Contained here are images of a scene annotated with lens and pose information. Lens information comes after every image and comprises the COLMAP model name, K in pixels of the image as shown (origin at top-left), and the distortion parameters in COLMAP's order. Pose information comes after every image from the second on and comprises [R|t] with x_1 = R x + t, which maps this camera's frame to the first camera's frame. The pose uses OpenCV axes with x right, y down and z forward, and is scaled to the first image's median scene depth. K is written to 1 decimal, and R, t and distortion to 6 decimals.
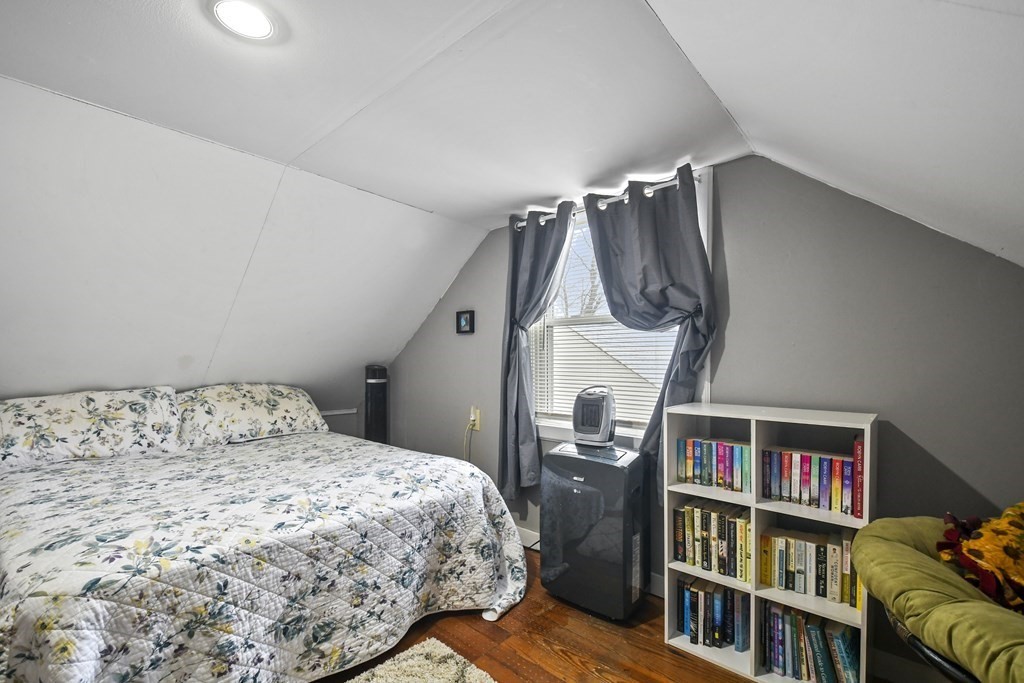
lens RADIAL K [[459.7, 0, 513.9], [0, 459.7, 352.0], [0, 0, 1]] dist [0.018520, -0.011344]
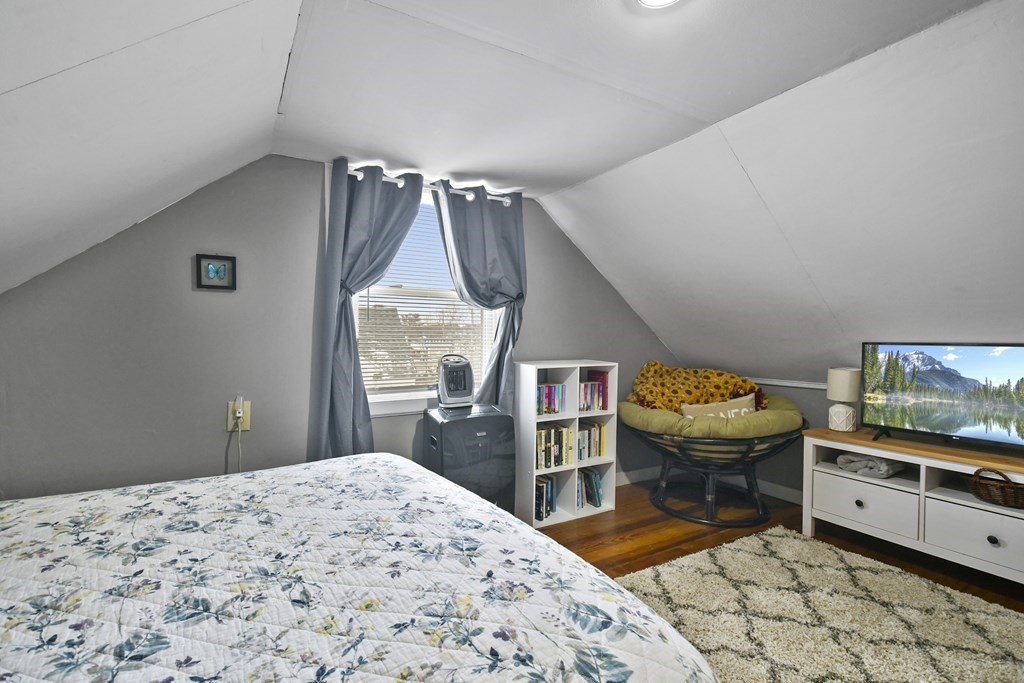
lens RADIAL K [[459.7, 0, 516.2], [0, 459.7, 338.4], [0, 0, 1]] dist [0.018520, -0.011344]
pose [[0.266233, -0.006550, 0.963887, -1.104472], [-0.021030, 0.999699, 0.012602, 0.021189], [-0.963679, -0.023626, 0.266015, 0.709920]]
